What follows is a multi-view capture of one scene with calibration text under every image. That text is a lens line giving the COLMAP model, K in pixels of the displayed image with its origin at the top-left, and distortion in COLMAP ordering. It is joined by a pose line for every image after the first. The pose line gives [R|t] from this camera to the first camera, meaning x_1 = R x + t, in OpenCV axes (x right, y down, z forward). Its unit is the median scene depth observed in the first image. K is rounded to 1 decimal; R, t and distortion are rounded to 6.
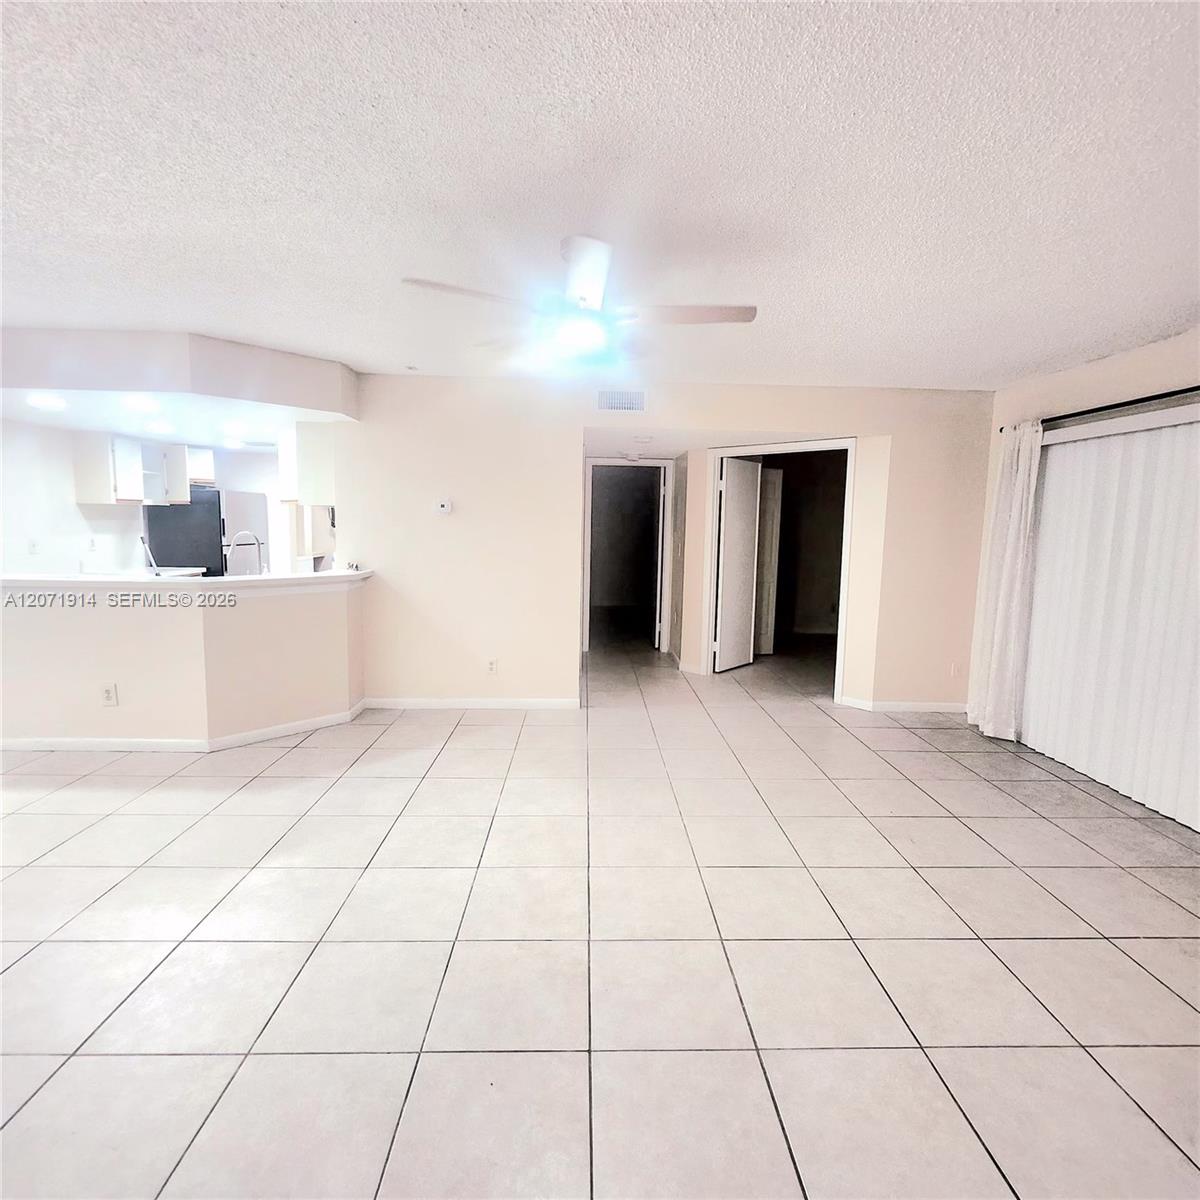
lens RADIAL K [[627.8, 0, 601.2], [0, 627.8, 589.6], [0, 0, 1]] dist [-0.000569, 0.000572]
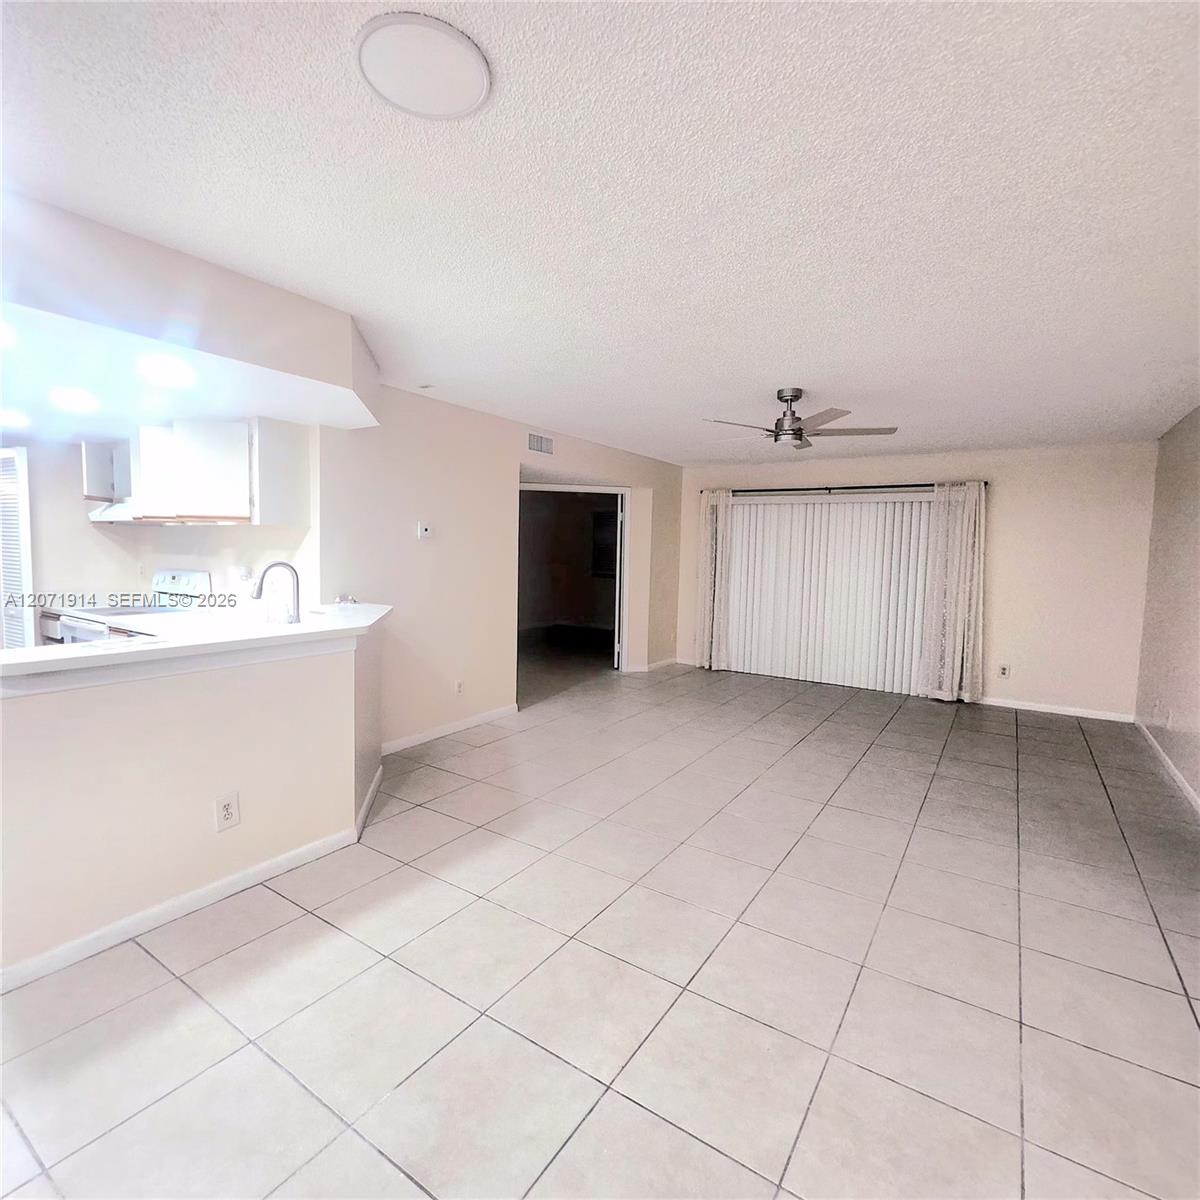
lens RADIAL K [[627.8, 0, 605.4], [0, 627.8, 595.0], [0, 0, 1]] dist [-0.000569, 0.000572]
pose [[0.573046, -0.066385, 0.816830, -1.011011], [0.072914, 0.996891, 0.029867, -0.048480], [-0.816273, 0.042443, 0.576105, 0.260403]]
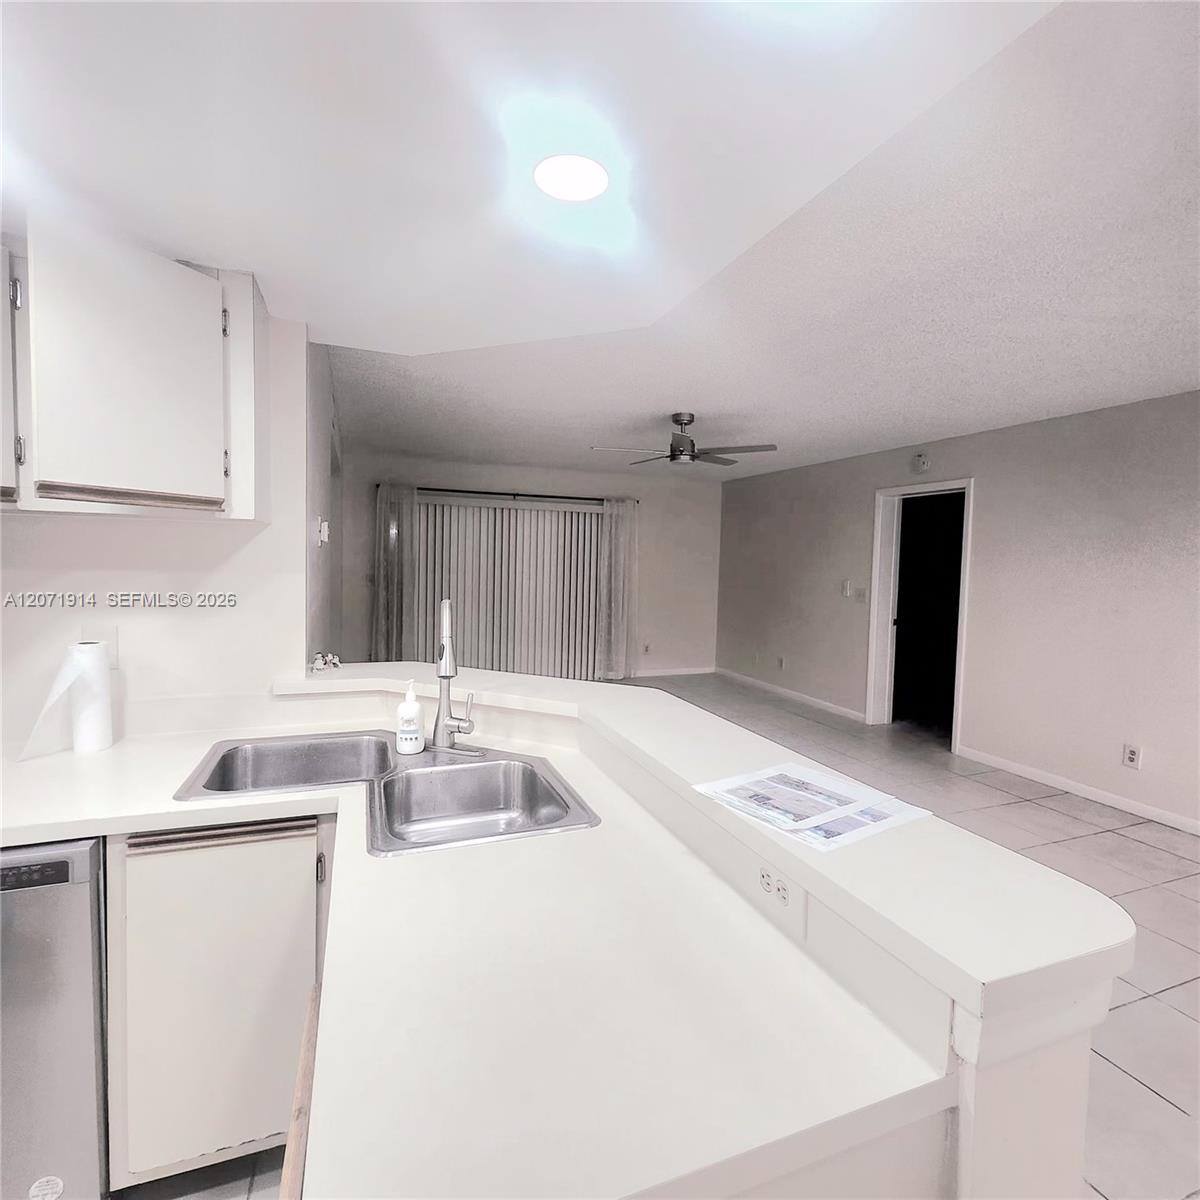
lens RADIAL K [[627.8, 0, 601.1], [0, 627.8, 599.0], [0, 0, 1]] dist [-0.000569, 0.000572]
pose [[-0.327747, -0.090071, 0.940462, -1.013157], [0.068836, 0.990523, 0.118855, -0.143514], [-0.942254, 0.103692, -0.318441, 1.092143]]
